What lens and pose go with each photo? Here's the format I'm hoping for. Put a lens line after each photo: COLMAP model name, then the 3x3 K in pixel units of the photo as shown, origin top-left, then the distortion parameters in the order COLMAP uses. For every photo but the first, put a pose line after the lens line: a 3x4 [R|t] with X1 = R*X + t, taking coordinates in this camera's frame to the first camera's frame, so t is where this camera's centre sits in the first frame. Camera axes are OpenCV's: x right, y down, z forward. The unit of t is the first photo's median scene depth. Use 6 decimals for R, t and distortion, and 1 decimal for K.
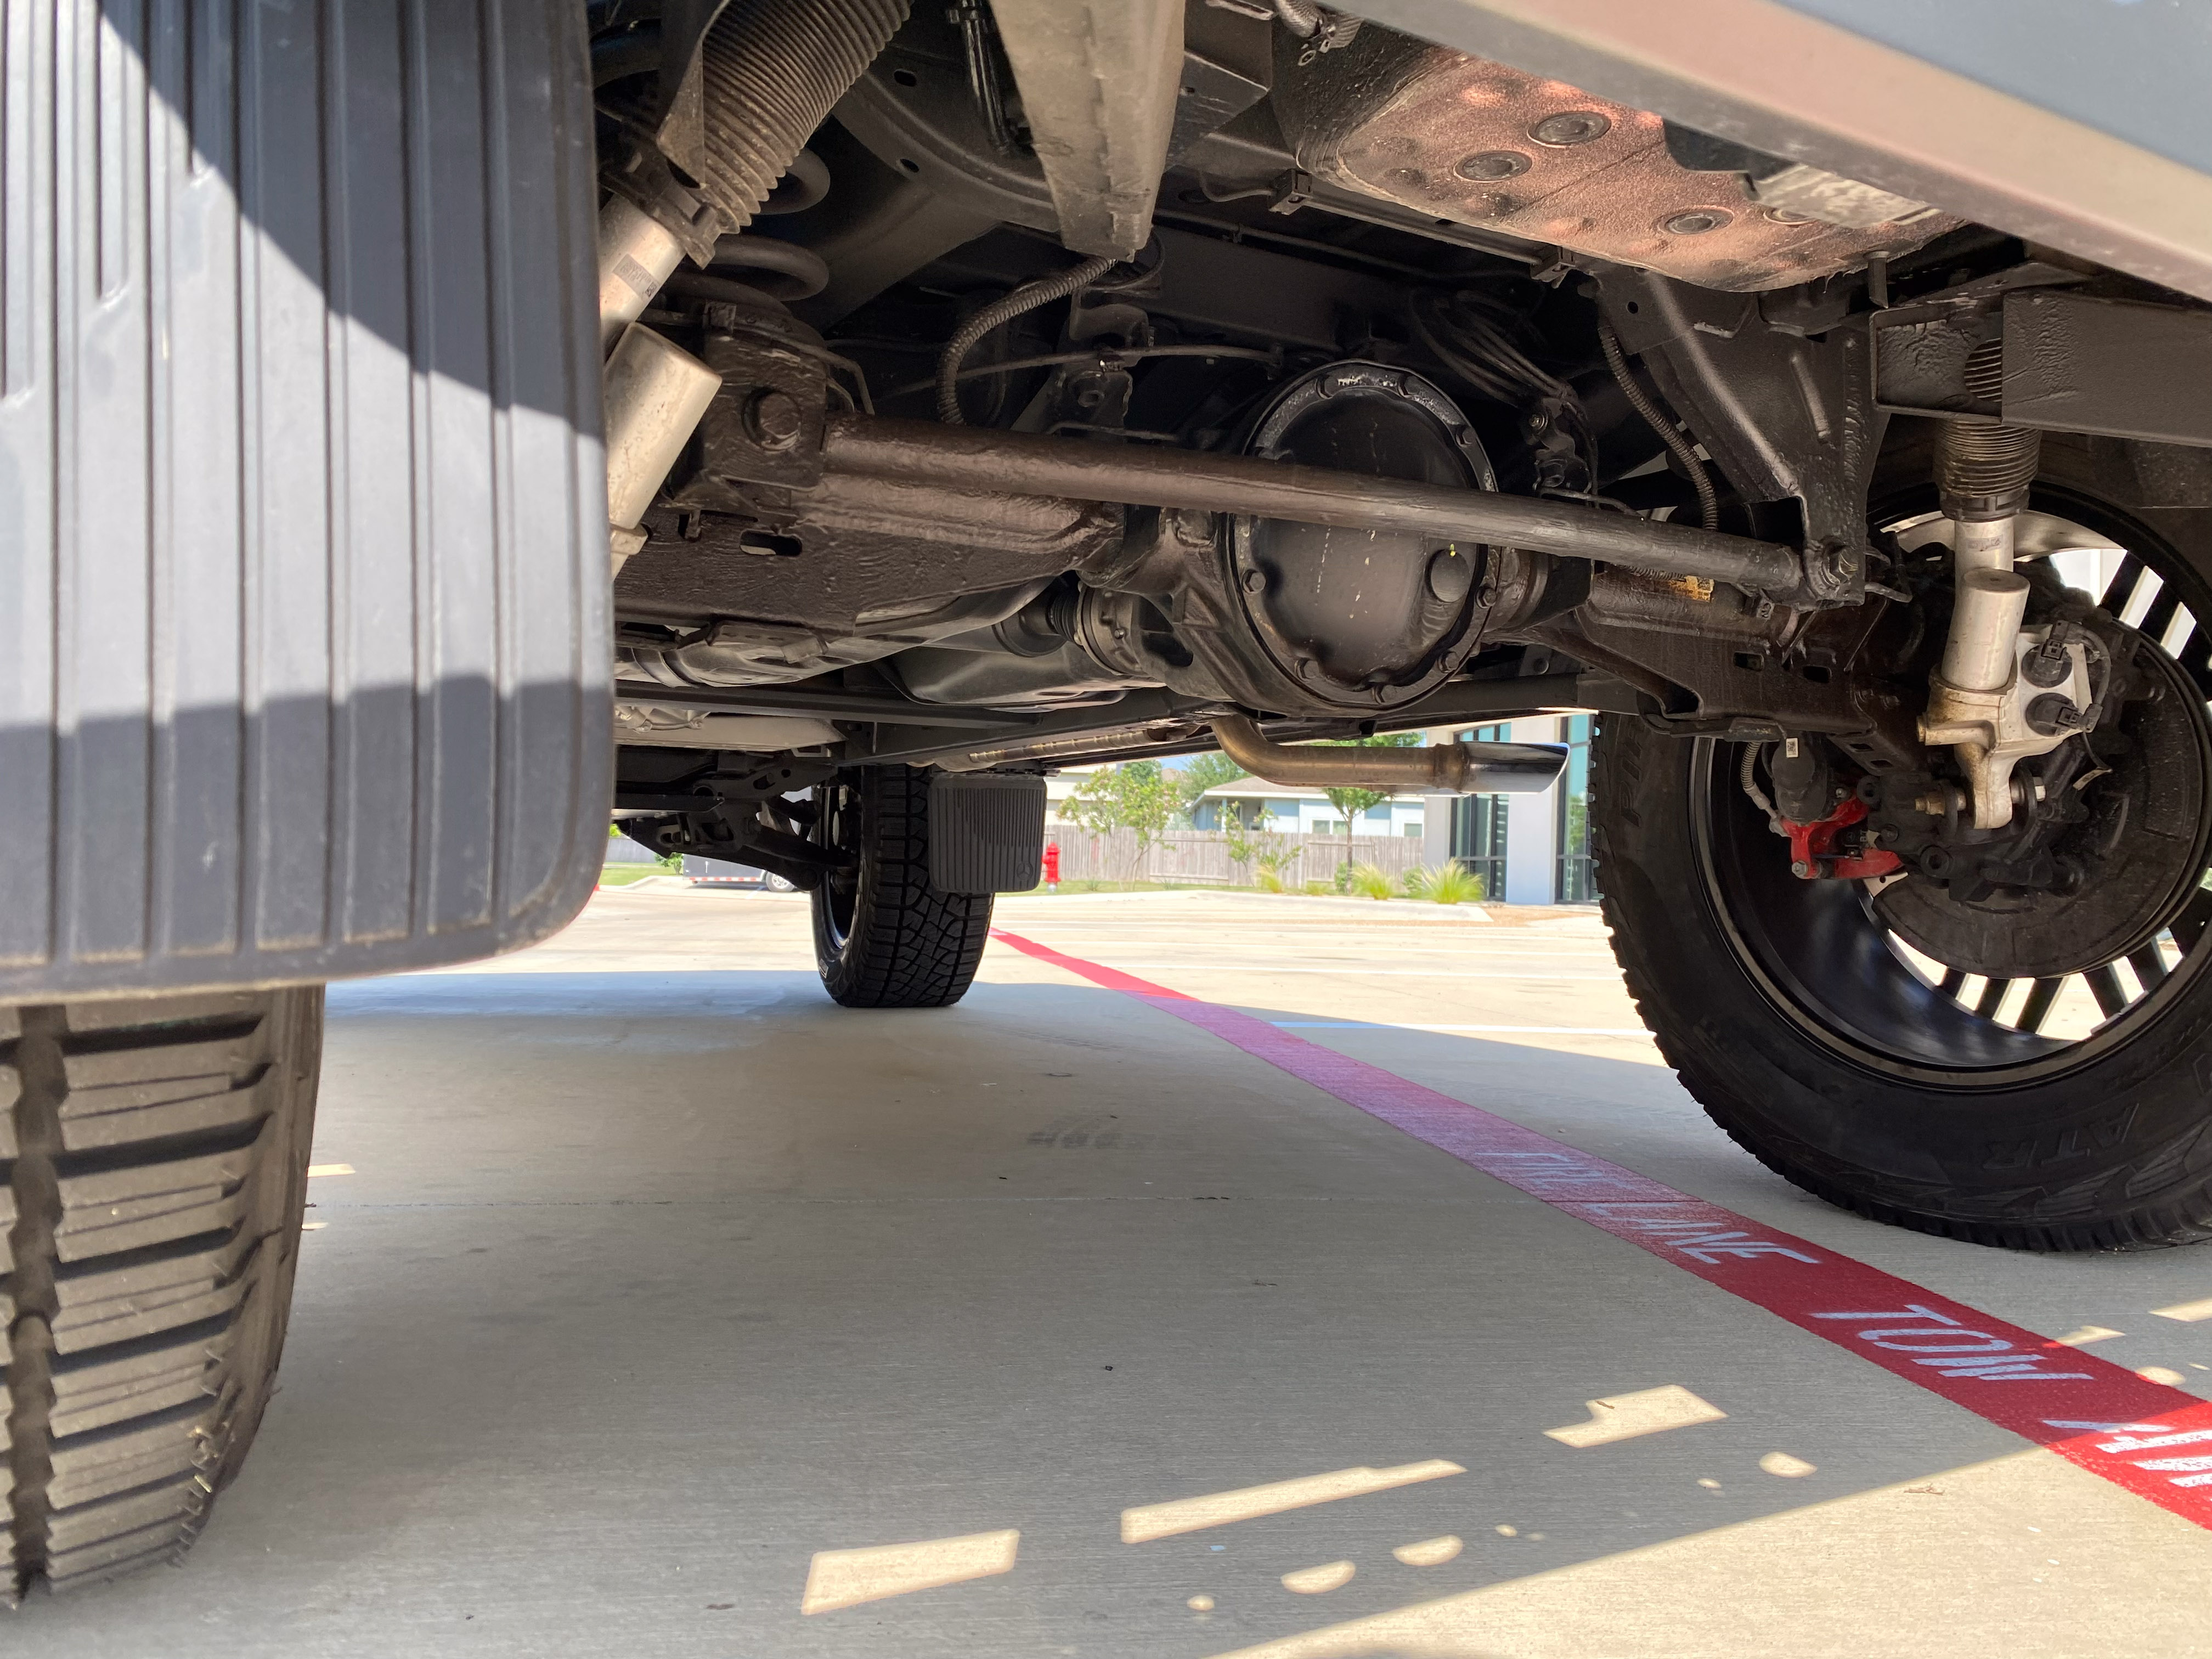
lens RADIAL K [[1684.8, 0, 1110.7], [0, 1684.8, 839.0], [0, 0, 1]] dist [0.057227, -0.062024]
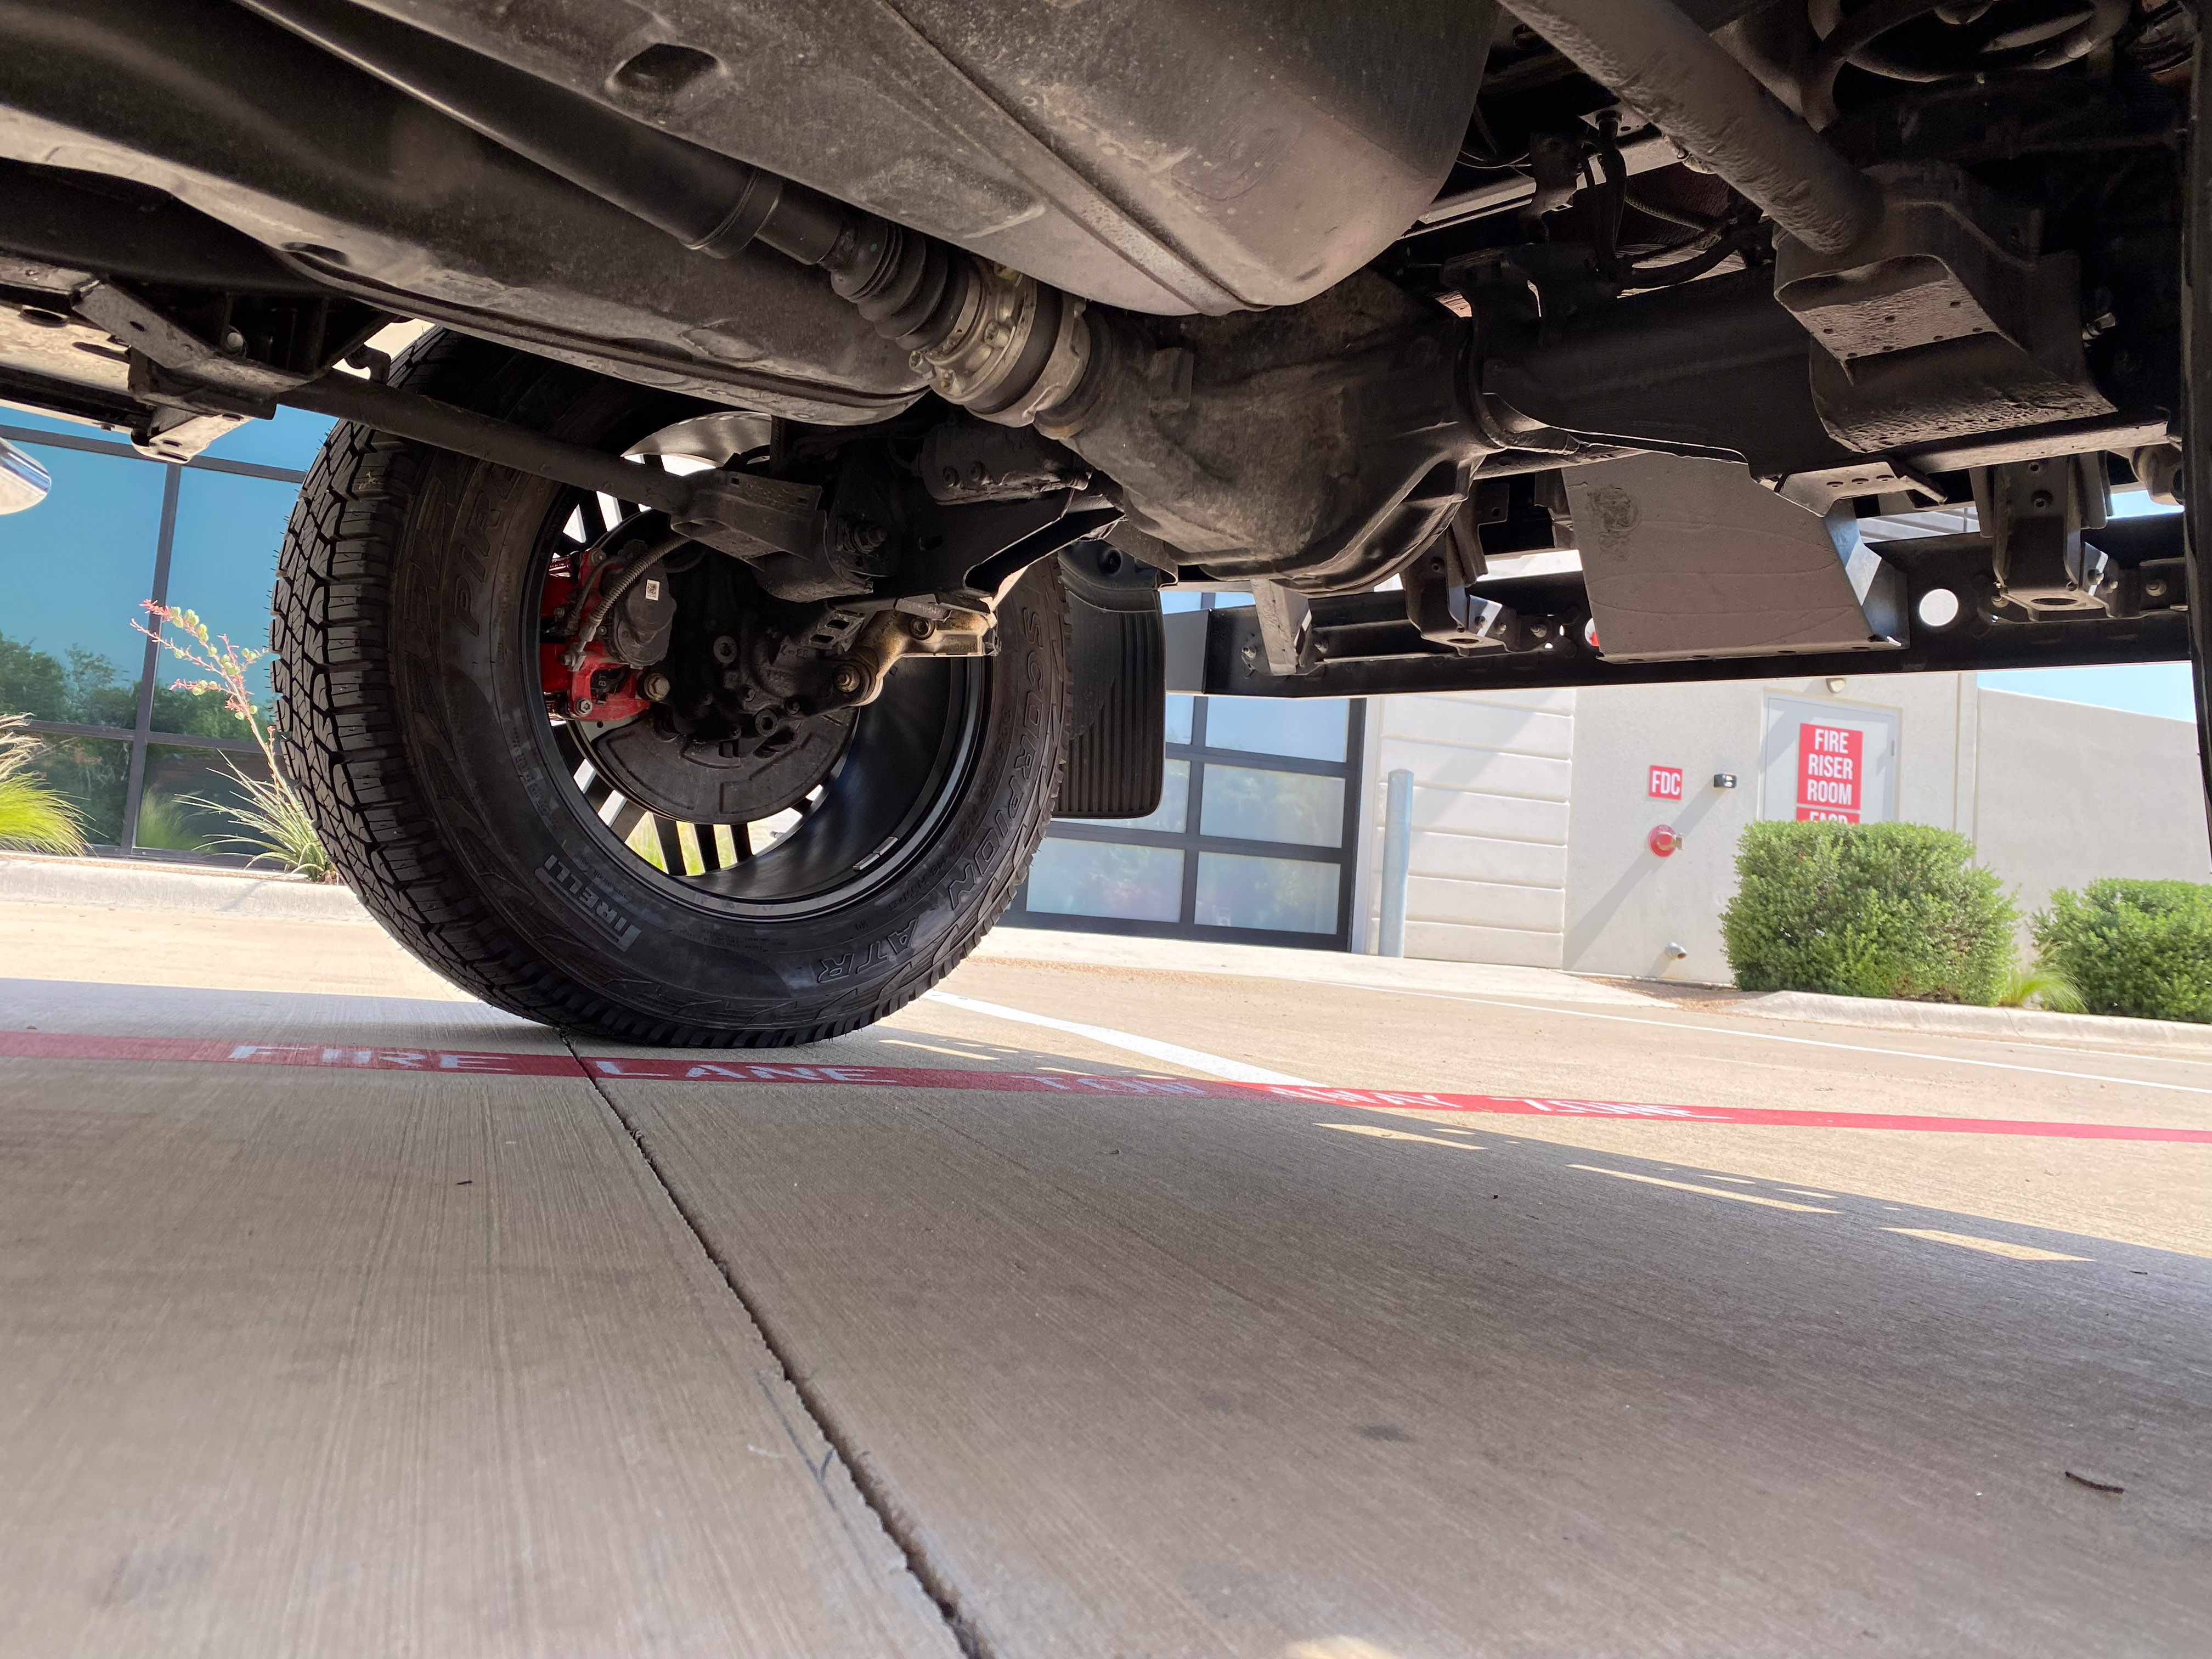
lens RADIAL K [[1684.8, 0, 1096.7], [0, 1684.8, 807.5], [0, 0, 1]] dist [0.057227, -0.062024]
pose [[-0.252337, 0.031989, 0.967111, -0.636912], [-0.090135, 0.994331, -0.056407, 0.108421], [-0.963432, -0.101404, -0.248023, 1.000188]]
